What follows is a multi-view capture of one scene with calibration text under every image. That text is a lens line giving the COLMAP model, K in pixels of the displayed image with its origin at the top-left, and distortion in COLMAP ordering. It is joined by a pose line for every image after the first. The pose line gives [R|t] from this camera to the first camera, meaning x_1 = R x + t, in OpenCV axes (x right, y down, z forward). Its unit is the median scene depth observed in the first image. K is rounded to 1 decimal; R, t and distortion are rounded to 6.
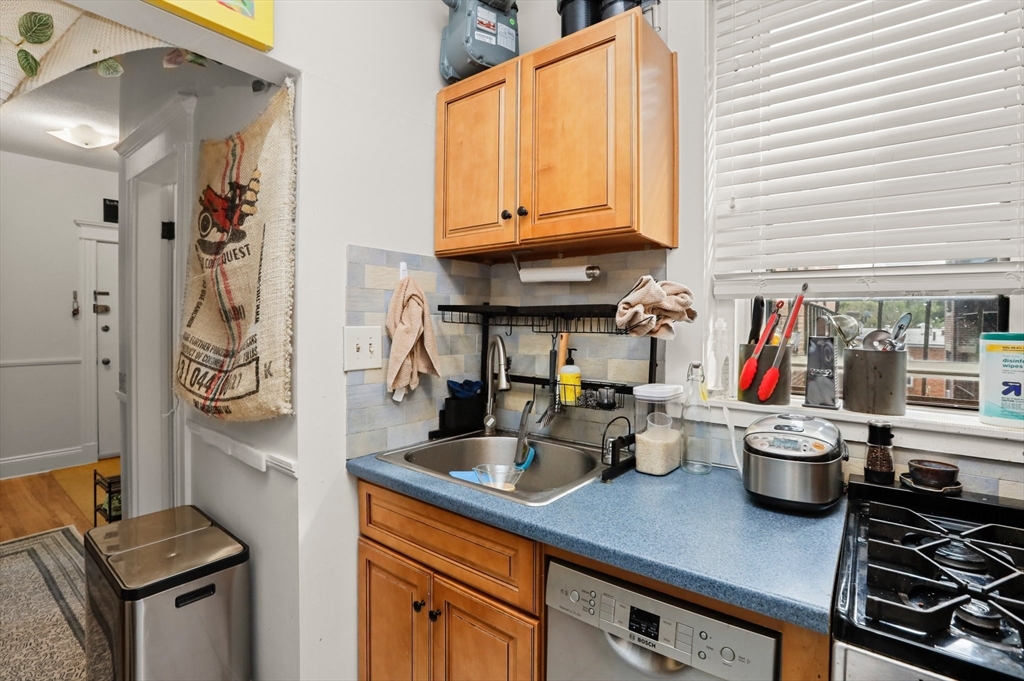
lens RADIAL K [[482.8, 0, 527.2], [0, 482.8, 320.8], [0, 0, 1]] dist [-0.057626, 0.018490]
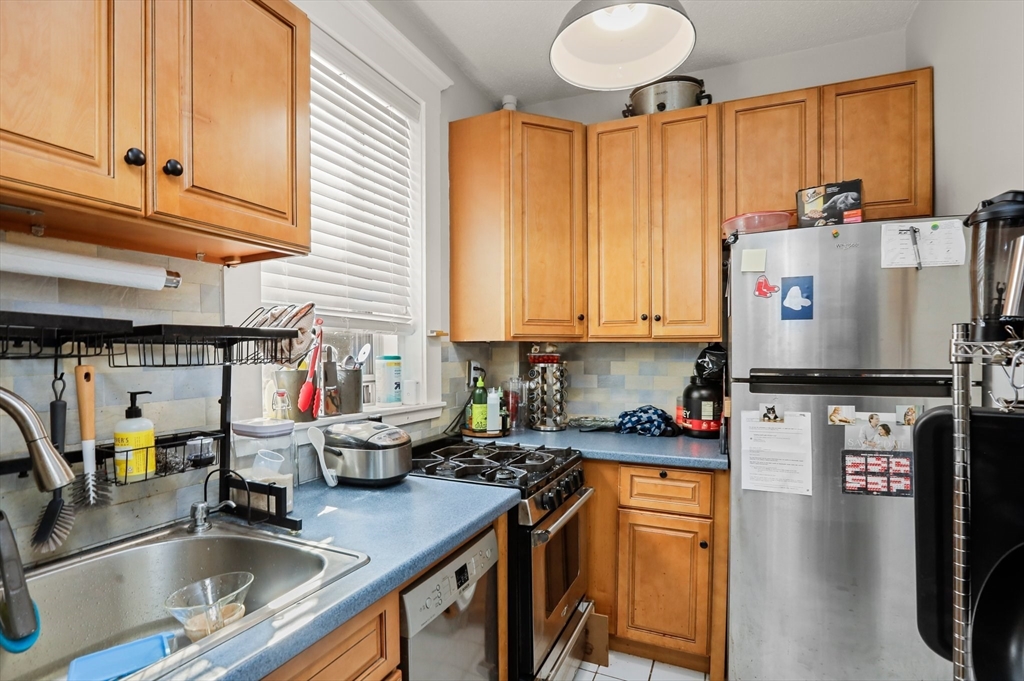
lens RADIAL K [[485.9, 0, 508.6], [0, 485.9, 335.2], [0, 0, 1]] dist [-0.056559, 0.020896]
pose [[-0.213335, 0.027203, 0.976600, -0.649912], [-0.002498, 0.999594, -0.028390, -0.000297], [-0.976976, -0.008496, -0.213180, 0.681151]]
